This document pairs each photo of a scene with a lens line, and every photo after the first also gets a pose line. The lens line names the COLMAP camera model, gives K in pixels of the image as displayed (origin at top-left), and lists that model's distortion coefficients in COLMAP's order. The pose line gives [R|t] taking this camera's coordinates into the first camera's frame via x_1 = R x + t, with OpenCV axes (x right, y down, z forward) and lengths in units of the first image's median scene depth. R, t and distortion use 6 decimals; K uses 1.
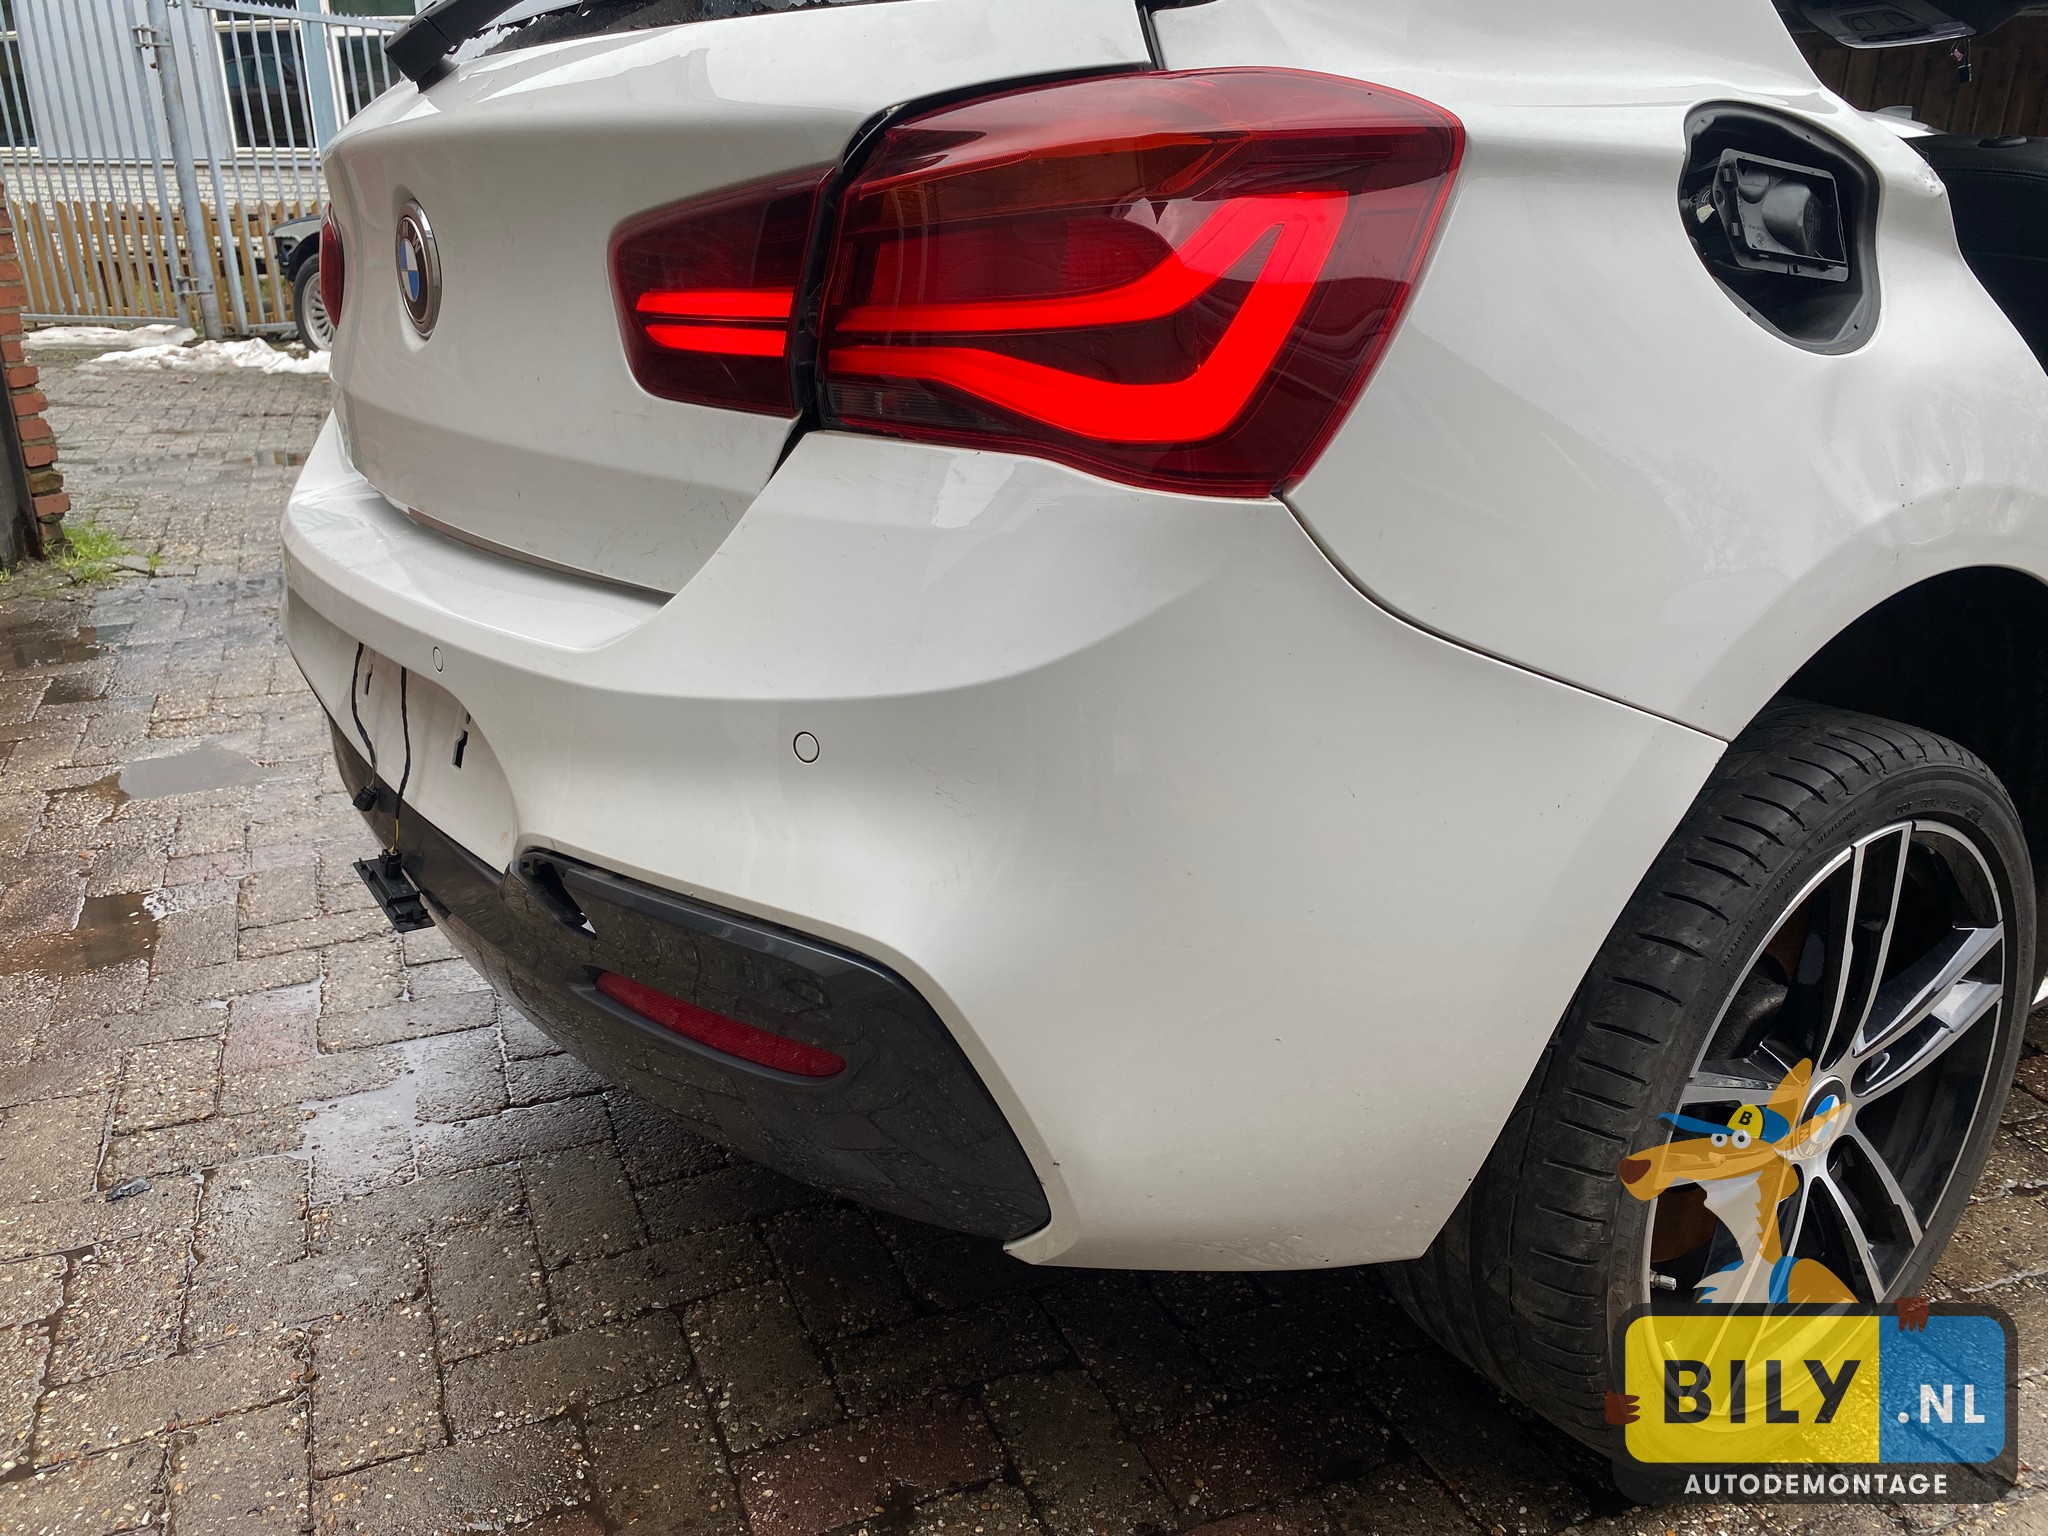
lens RADIAL K [[1565.2, 0, 1029.0], [0, 1565.2, 752.1], [0, 0, 1]] dist [0.010478, 0.001726]
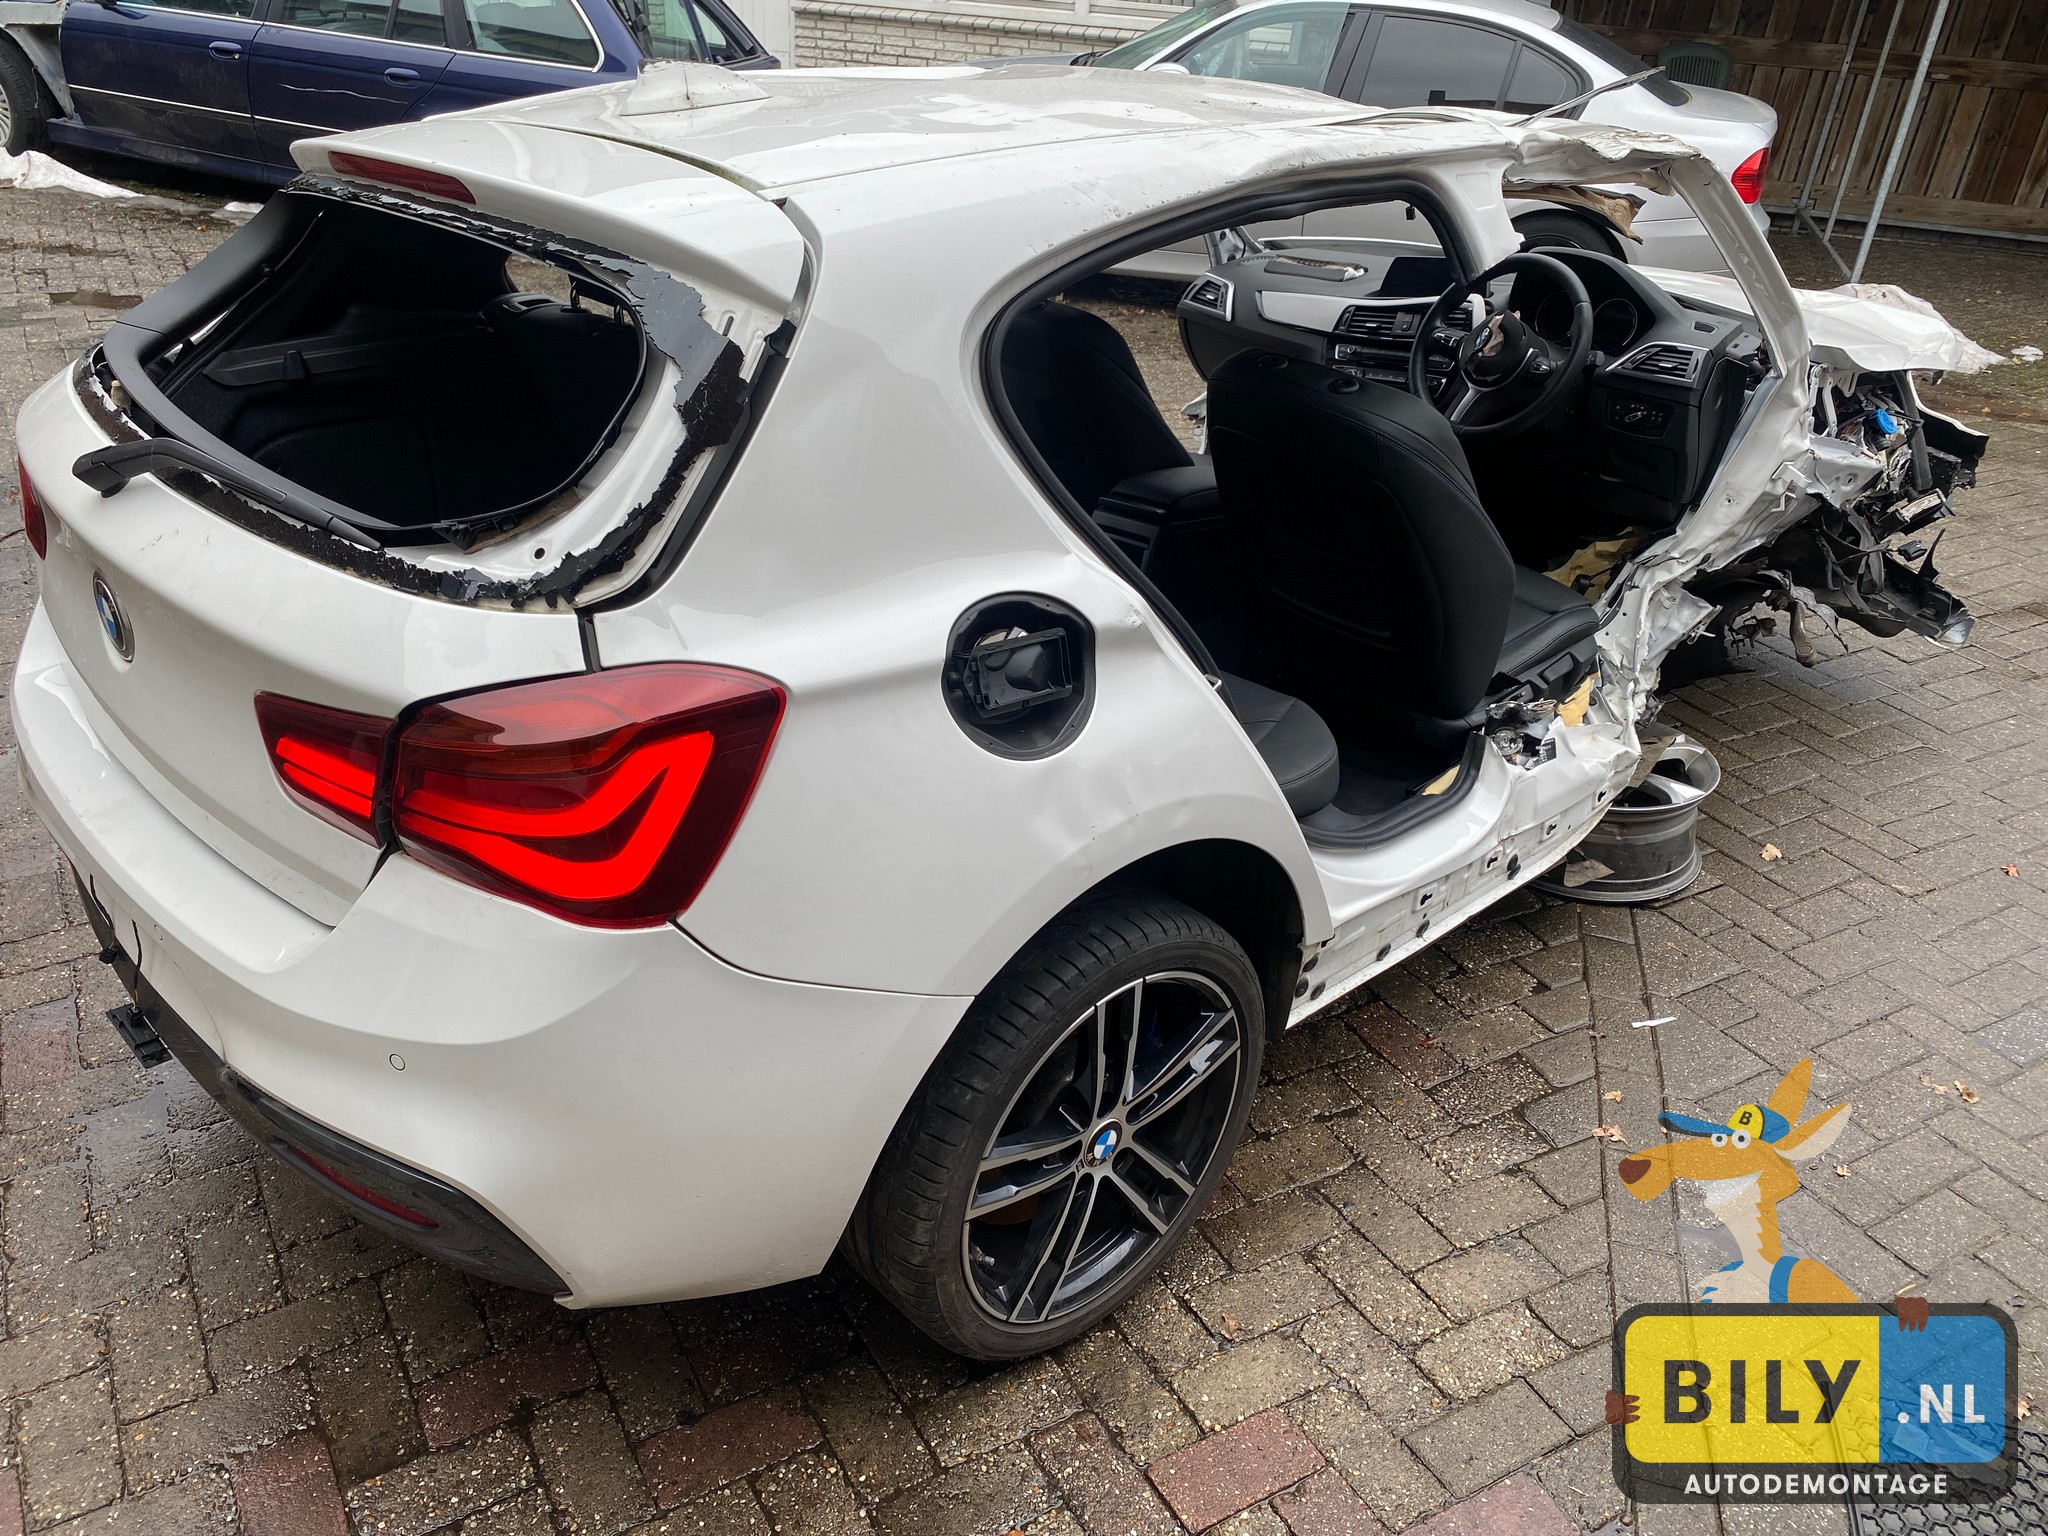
lens RADIAL K [[1647.0, 0, 1026.3], [0, 1647.0, 705.2], [0, 0, 1]] dist [0.089775, -0.071850]
pose [[0.993111, -0.026668, 0.114106, 0.230069], [0.005505, 0.983302, 0.181896, -0.487260], [-0.117052, -0.180015, 0.976675, -0.534052]]
